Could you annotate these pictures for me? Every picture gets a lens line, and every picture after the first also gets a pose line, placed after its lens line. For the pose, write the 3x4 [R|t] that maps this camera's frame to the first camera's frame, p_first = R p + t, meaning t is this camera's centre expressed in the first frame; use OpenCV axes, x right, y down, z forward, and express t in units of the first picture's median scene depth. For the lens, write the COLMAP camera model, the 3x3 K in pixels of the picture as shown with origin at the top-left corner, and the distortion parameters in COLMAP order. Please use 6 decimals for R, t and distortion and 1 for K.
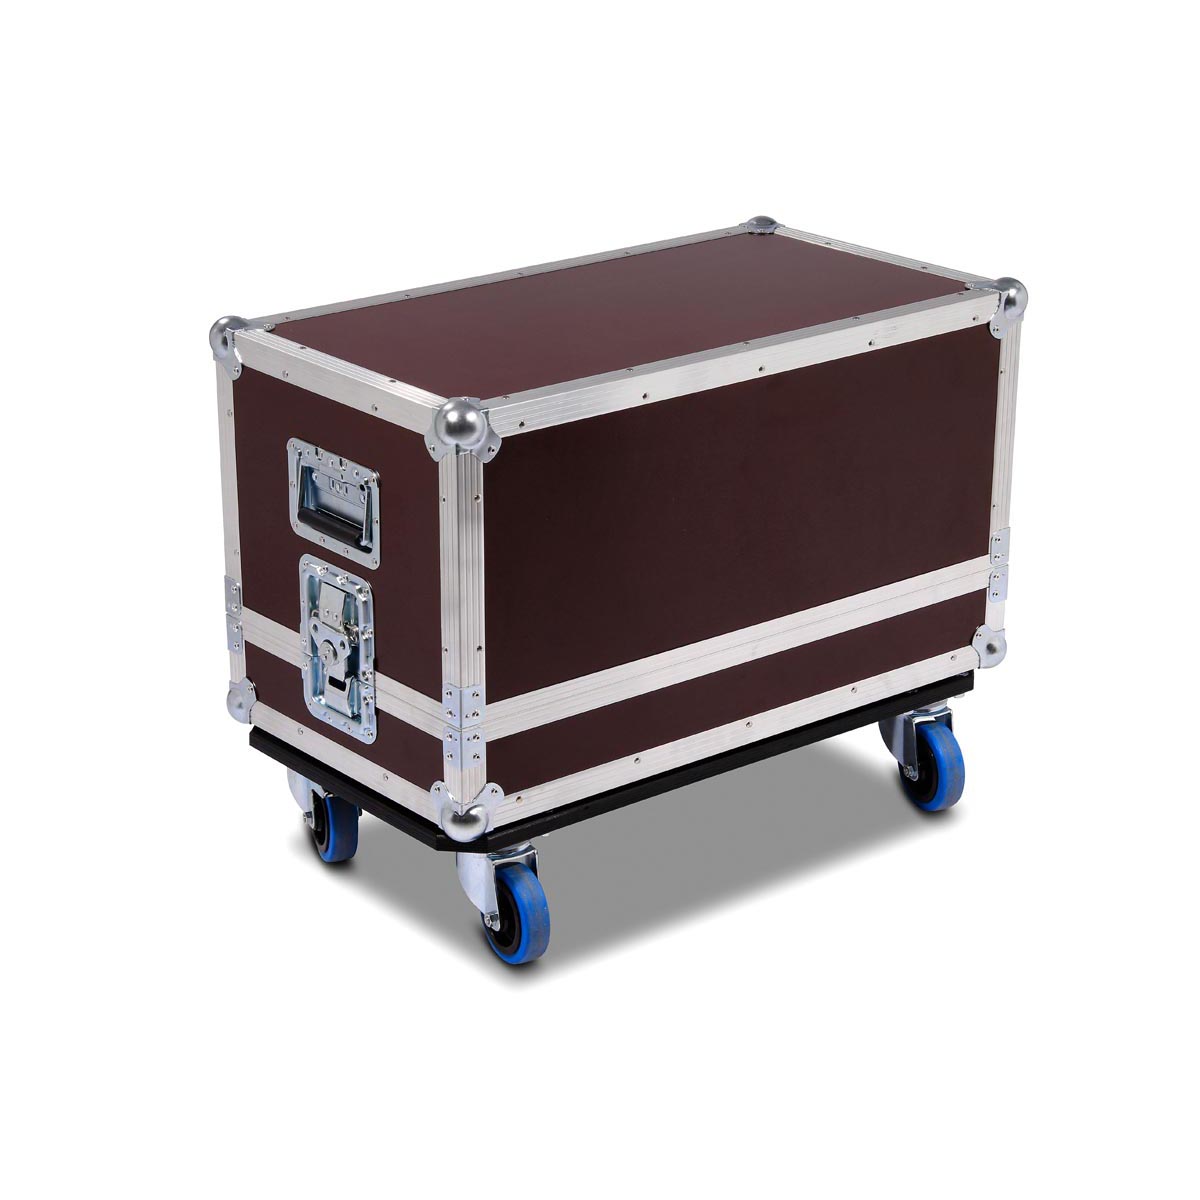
lens RADIAL K [[2975.2, 0, 600.0], [0, 2975.2, 600.0], [0, 0, 1]] dist [-0.022064, -0.109519]
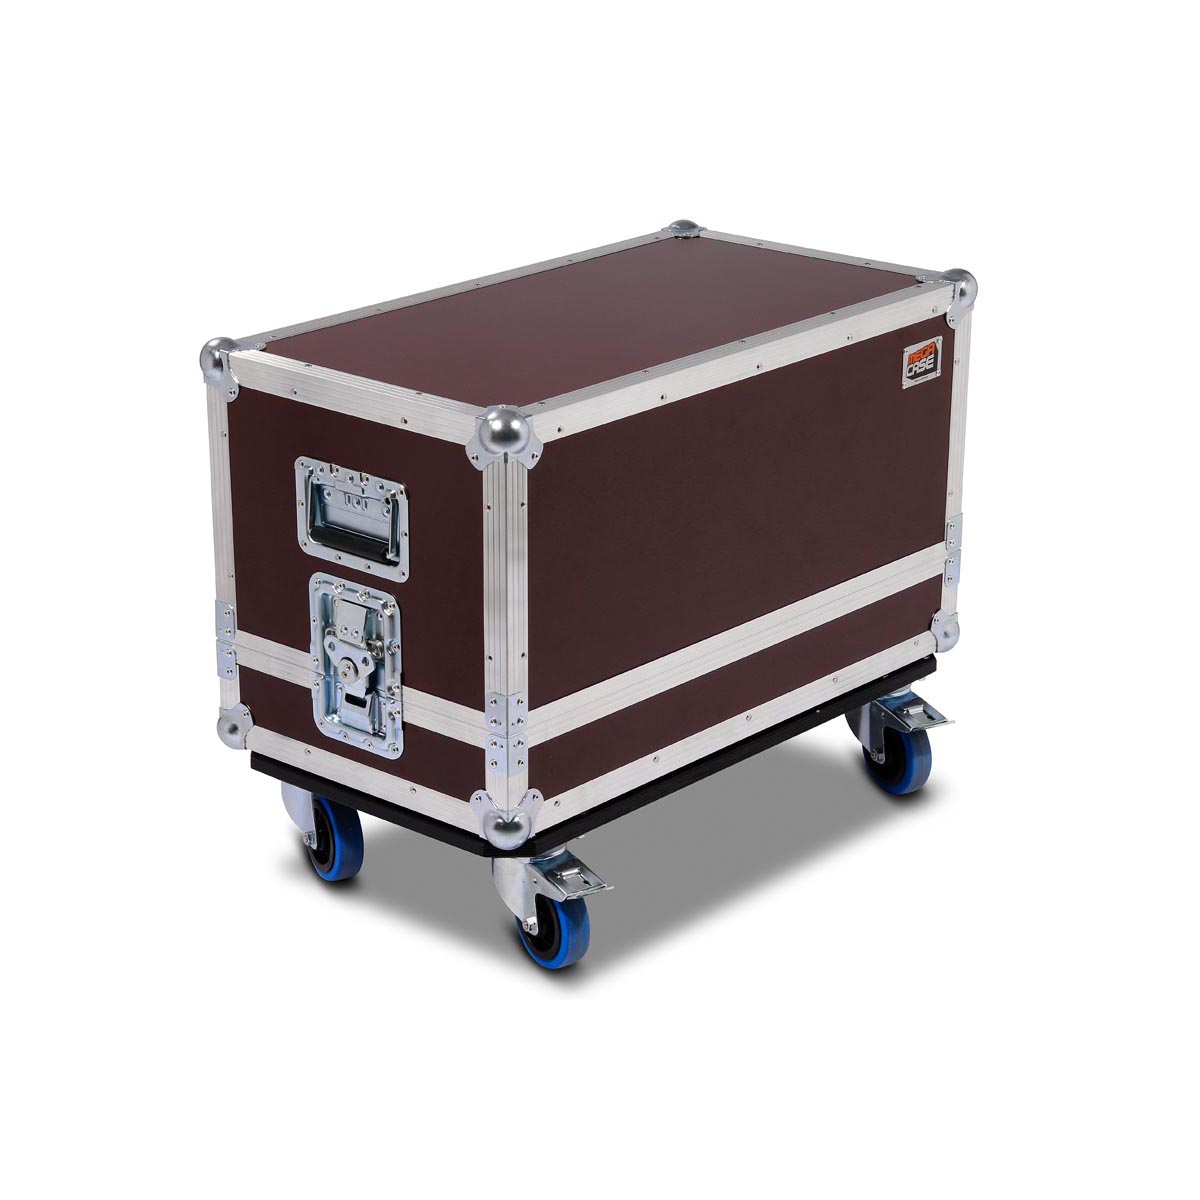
lens RADIAL K [[2975.2, 0, 600.0], [0, 2975.2, 600.0], [0, 0, 1]] dist [-0.022064, -0.109519]
pose [[0.989102, -0.054344, 0.136836, -0.143342], [0.055353, 0.998460, -0.003577, 0.002604], [-0.136431, 0.011112, 0.990587, 0.002002]]
